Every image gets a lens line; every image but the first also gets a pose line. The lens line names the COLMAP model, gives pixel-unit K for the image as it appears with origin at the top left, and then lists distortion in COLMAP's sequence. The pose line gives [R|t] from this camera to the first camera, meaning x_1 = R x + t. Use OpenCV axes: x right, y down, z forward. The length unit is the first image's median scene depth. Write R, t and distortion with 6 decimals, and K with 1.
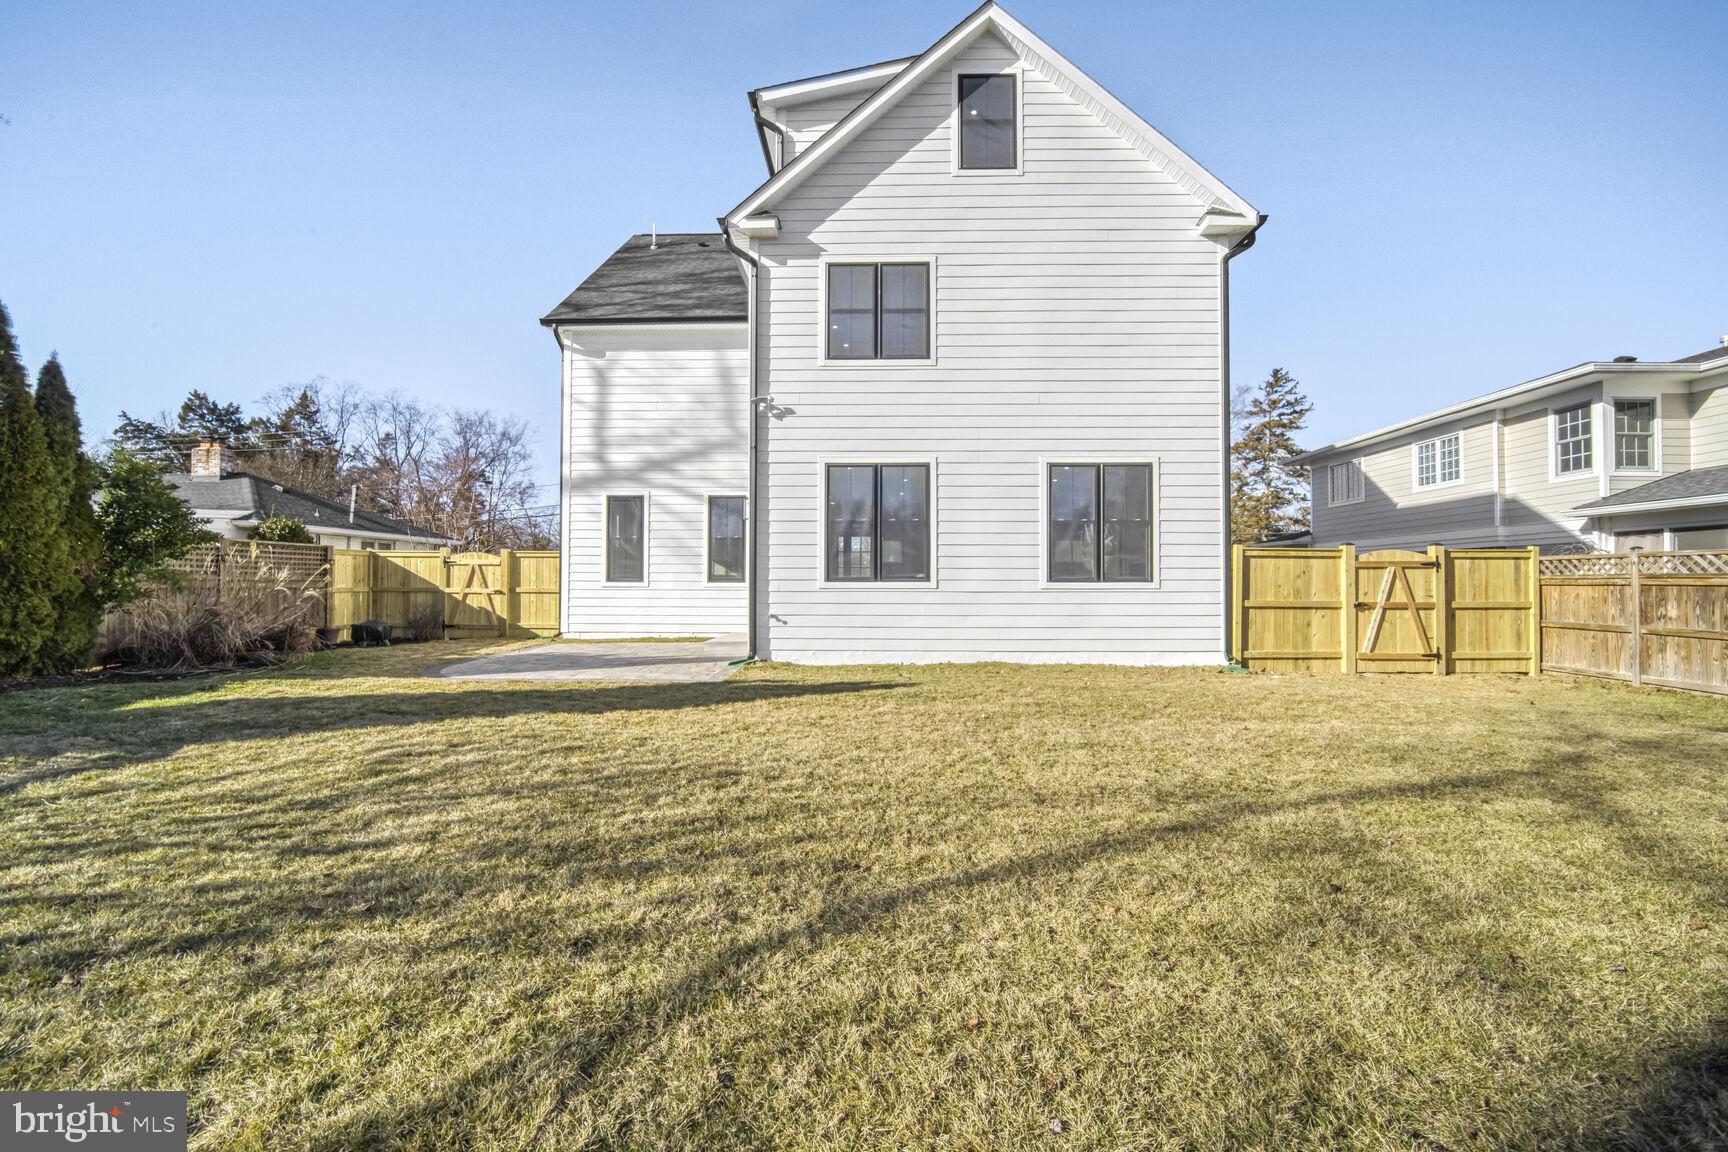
lens RADIAL K [[707.8, 0, 864.0], [0, 707.8, 576.0], [0, 0, 1]] dist [-0.018796, -0.000064]
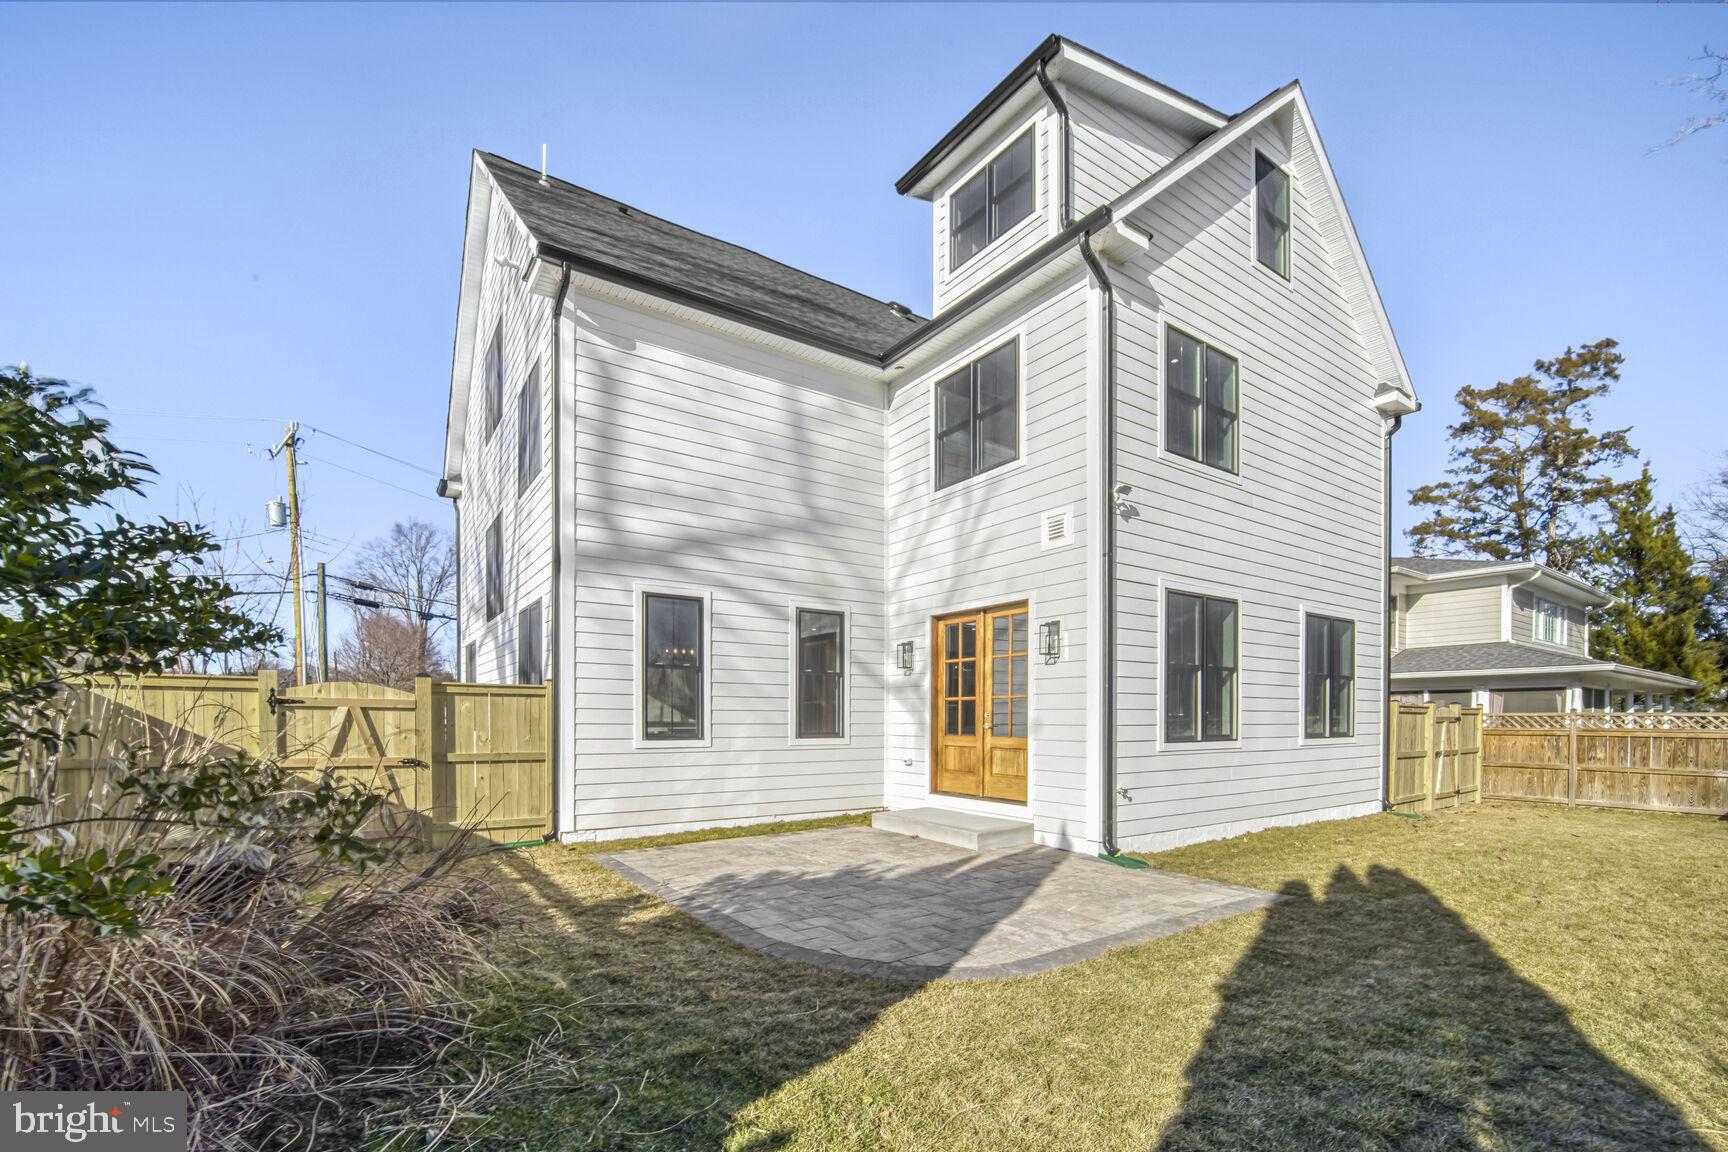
lens RADIAL K [[748.2, 0, 865.0], [0, 748.2, 730.1], [0, 0, 1]] dist [-0.016878, -0.000542]
pose [[0.809579, -0.010172, 0.586923, -0.789846], [-0.007539, 0.999587, 0.027723, -0.025210], [-0.586962, -0.026869, 0.809168, 0.533605]]
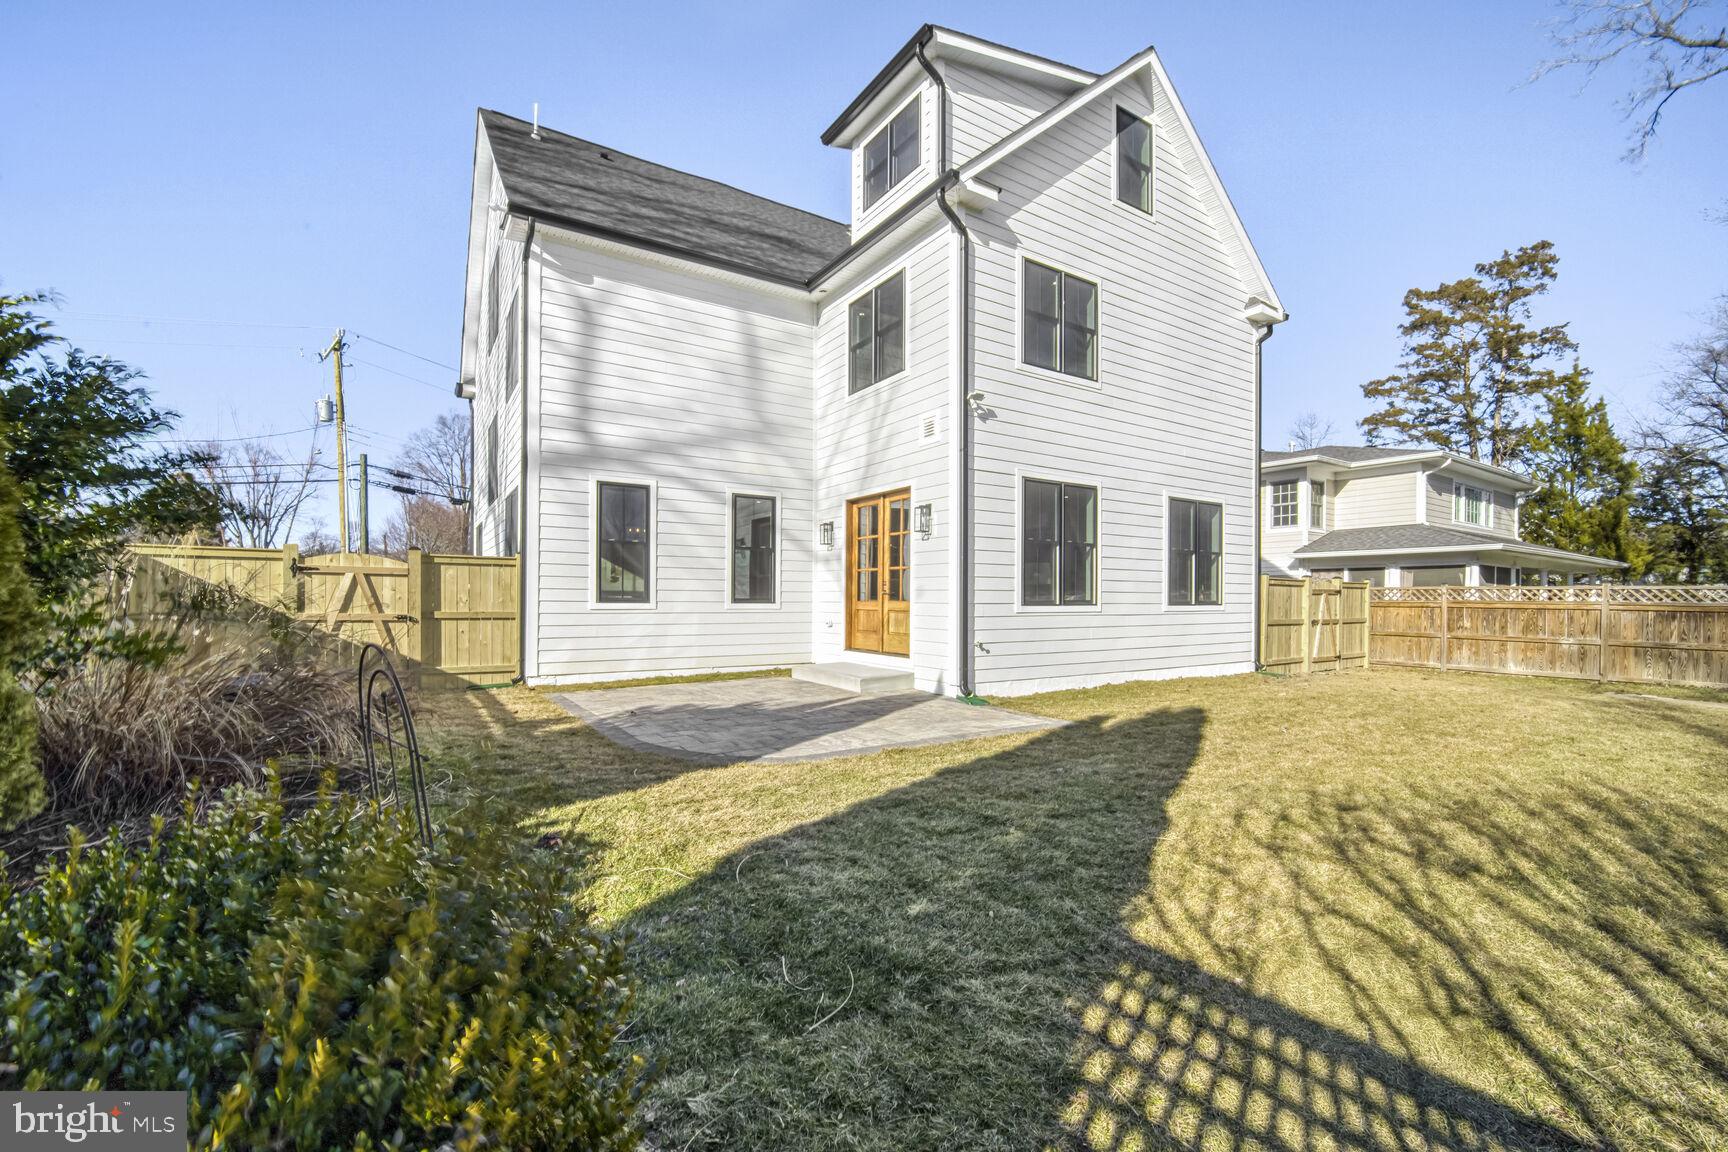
lens RADIAL K [[720.1, 0, 866.2], [0, 720.1, 604.2], [0, 0, 1]] dist [-0.020120, -0.000114]
pose [[0.827096, -0.001959, 0.562058, -0.745826], [-0.010889, 0.999750, 0.019507, -0.009483], [-0.561956, -0.022255, 0.826868, 0.338217]]
